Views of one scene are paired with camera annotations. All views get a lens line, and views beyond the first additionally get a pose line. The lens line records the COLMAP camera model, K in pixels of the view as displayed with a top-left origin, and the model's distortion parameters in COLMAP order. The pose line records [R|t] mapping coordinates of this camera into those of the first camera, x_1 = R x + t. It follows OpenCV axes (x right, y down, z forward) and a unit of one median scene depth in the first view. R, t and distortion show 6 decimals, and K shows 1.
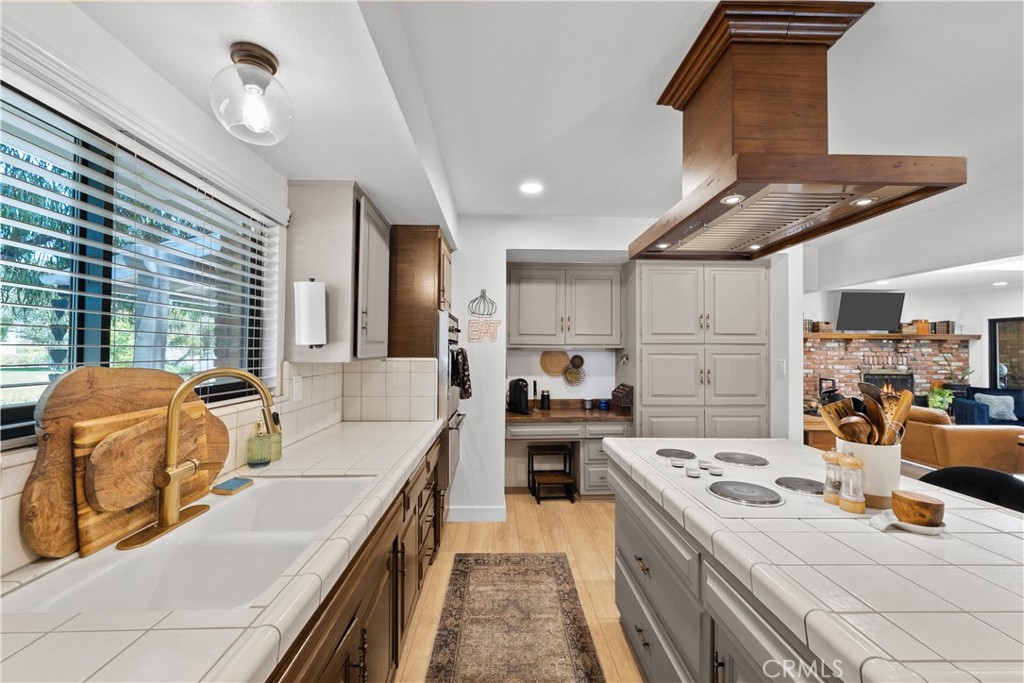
lens RADIAL K [[404.4, 0, 506.2], [0, 404.4, 340.7], [0, 0, 1]] dist [-0.001324, -0.000084]
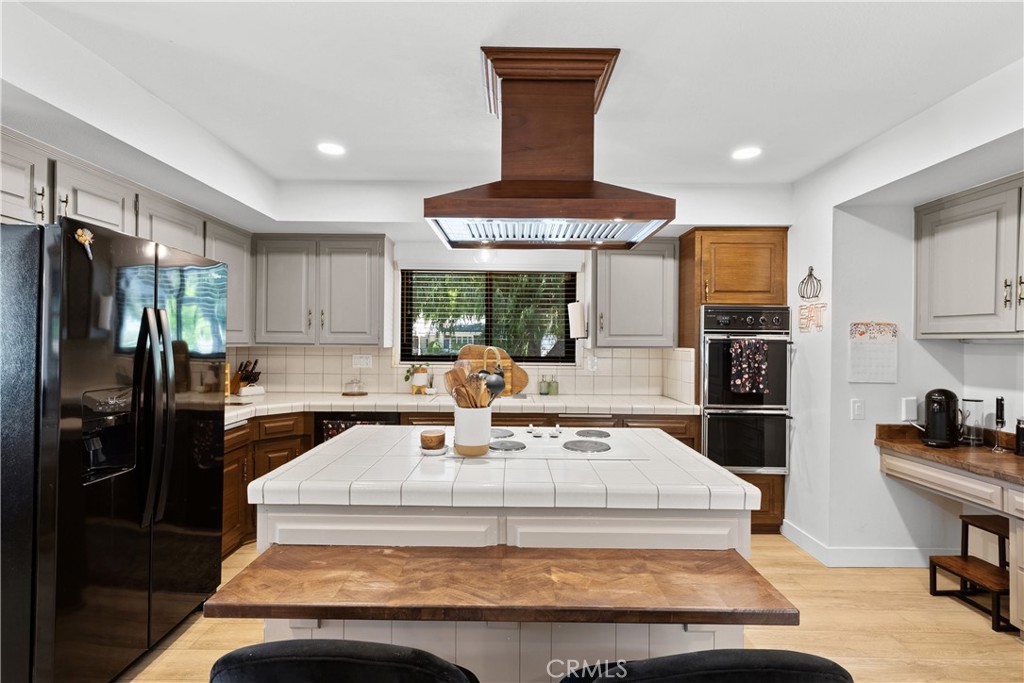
lens RADIAL K [[459.0, 0, 507.4], [0, 459.0, 339.6], [0, 0, 1]] dist [0.000941, 0.000131]
pose [[-0.029283, -0.010203, -0.999519, 0.347207], [0.015723, 0.999819, -0.010667, 0.007328], [0.999447, -0.016028, -0.029117, 0.168394]]
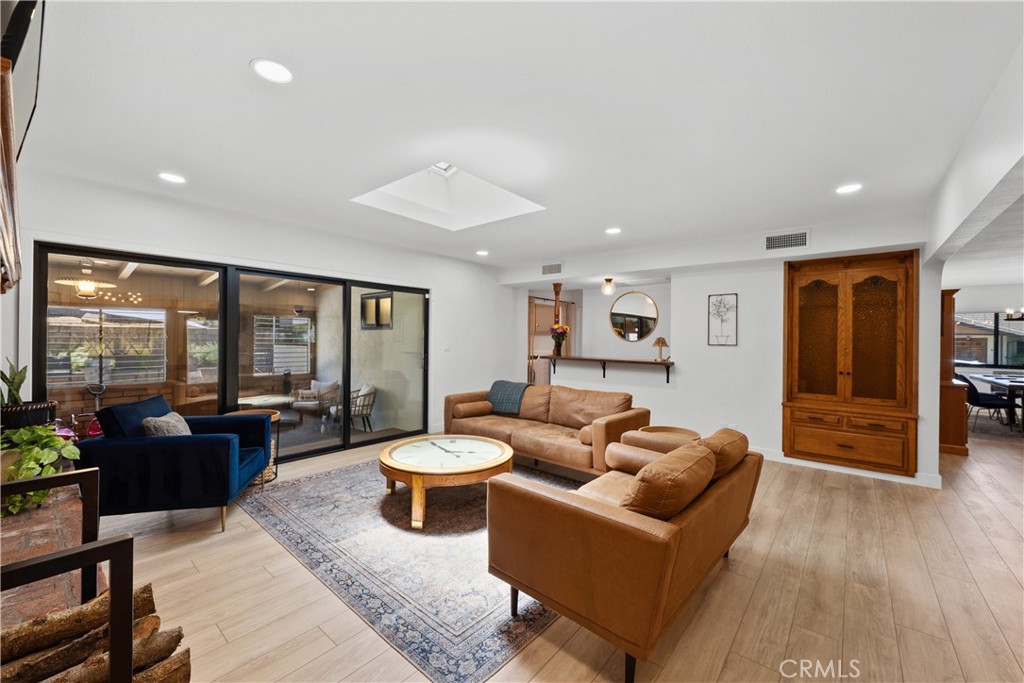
lens RADIAL K [[404.4, 0, 506.2], [0, 404.4, 340.7], [0, 0, 1]] dist [-0.001324, -0.000084]
pose [[-0.742324, -0.019599, 0.669754, 0.542720], [-0.034533, 0.999363, -0.009031, 0.035451], [-0.669151, -0.029833, -0.742528, 0.956922]]
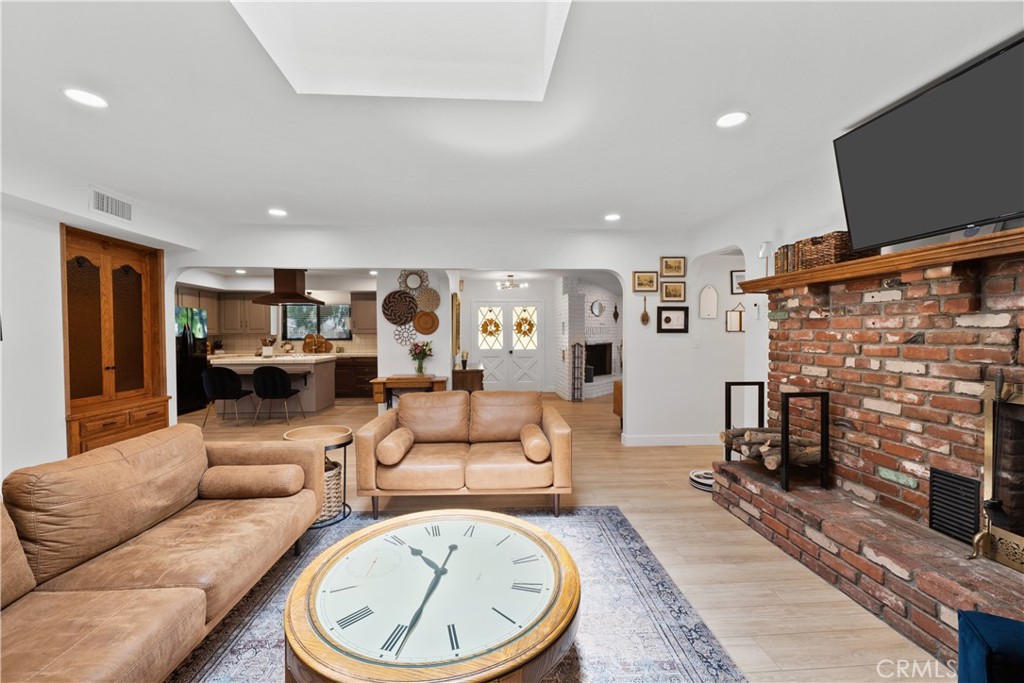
lens RADIAL K [[404.9, 0, 512.7], [0, 404.9, 340.5], [0, 0, 1]] dist [-0.000663, -0.000232]
pose [[0.055988, 0.008928, -0.998392, 1.114110], [0.027867, 0.999556, 0.010502, 0.033606], [0.998043, -0.028410, 0.055714, 0.687194]]
